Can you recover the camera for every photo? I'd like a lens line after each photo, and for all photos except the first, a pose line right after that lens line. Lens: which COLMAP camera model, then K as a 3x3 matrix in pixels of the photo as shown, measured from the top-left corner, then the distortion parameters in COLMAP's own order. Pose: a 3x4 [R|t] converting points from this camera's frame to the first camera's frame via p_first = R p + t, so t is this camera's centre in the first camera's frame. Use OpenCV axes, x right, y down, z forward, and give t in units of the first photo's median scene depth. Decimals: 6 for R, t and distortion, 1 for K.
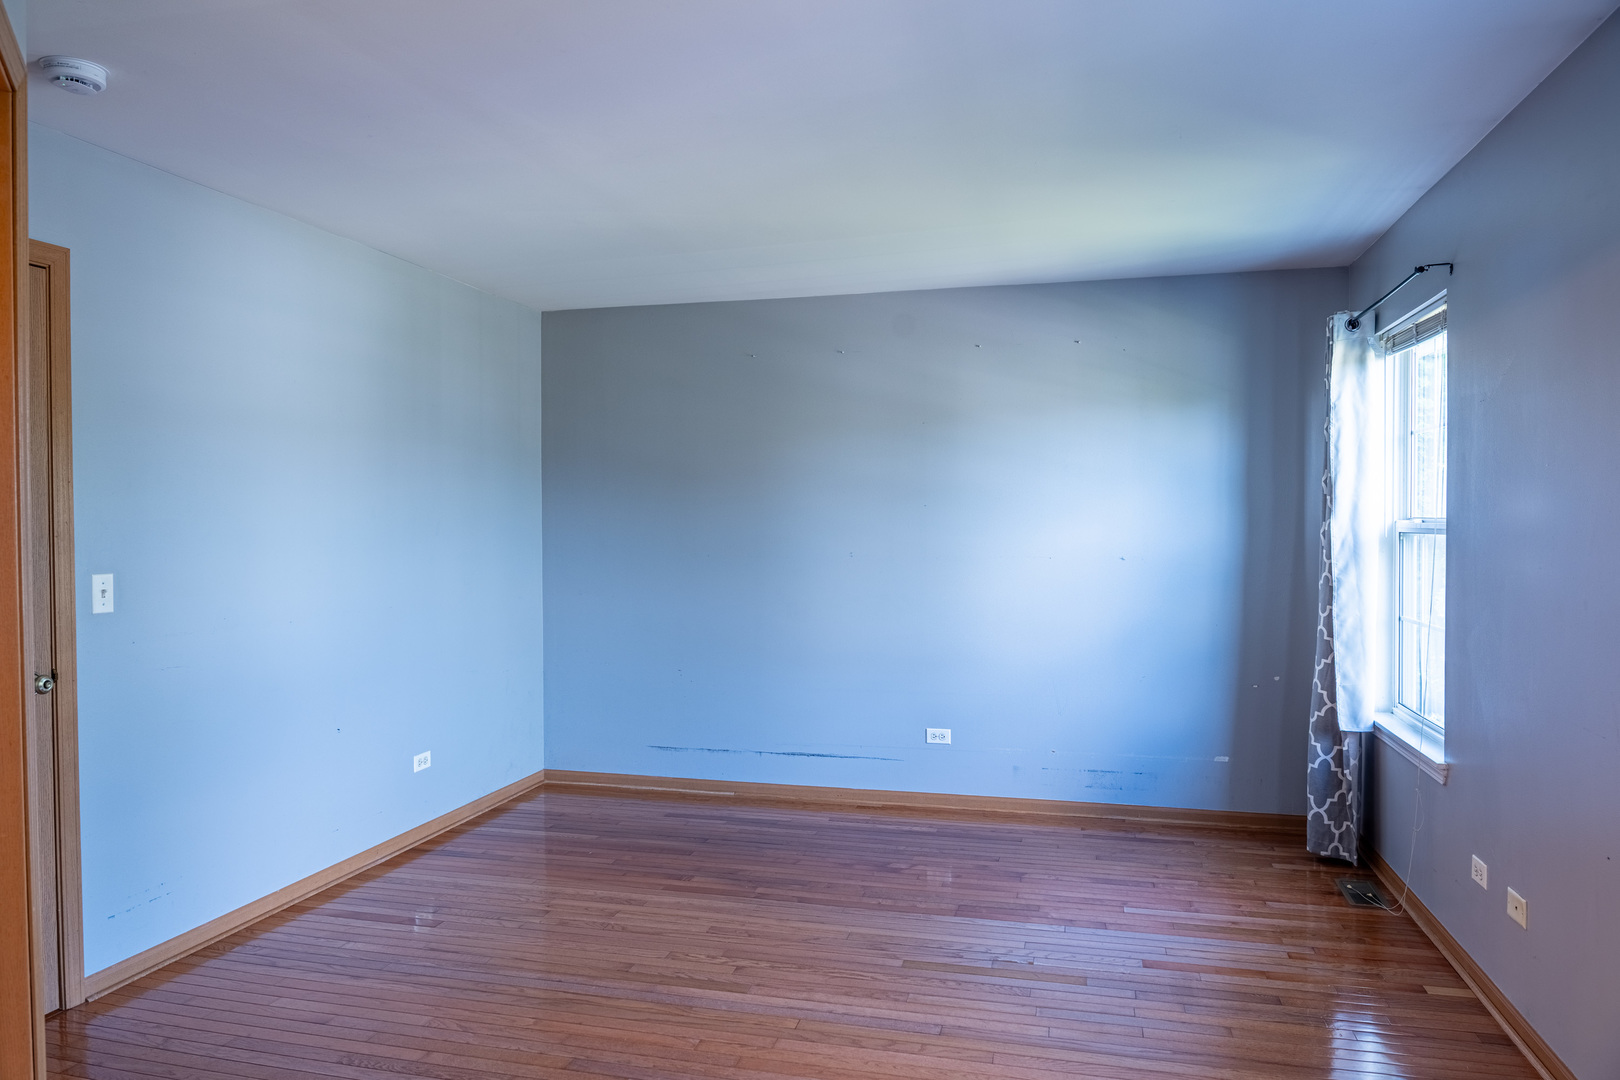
lens RADIAL K [[1084.3, 0, 809.2], [0, 1084.3, 539.8], [0, 0, 1]] dist [-0.015869, -0.012379]
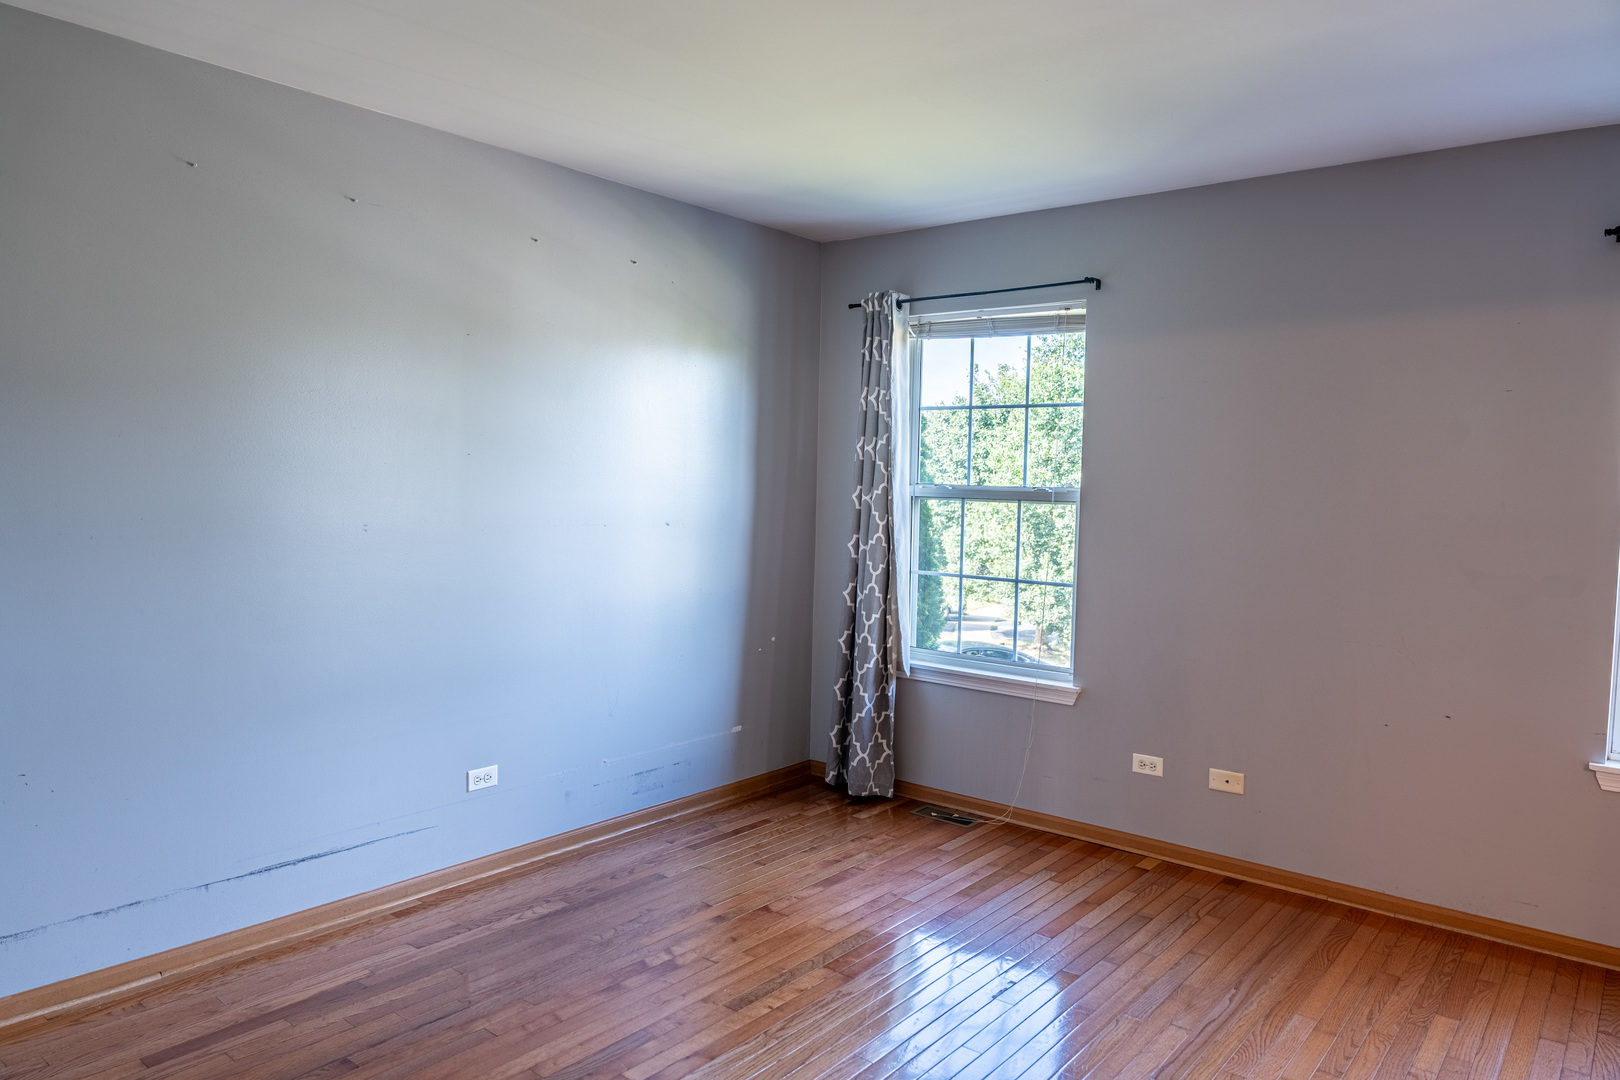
lens RADIAL K [[1084.3, 0, 810.7], [0, 1084.3, 539.9], [0, 0, 1]] dist [-0.015869, -0.012379]
pose [[0.406239, -0.041572, 0.912821, -0.519411], [-0.010399, 0.998690, 0.050111, -0.015777], [-0.913708, -0.029849, 0.405274, 0.617594]]
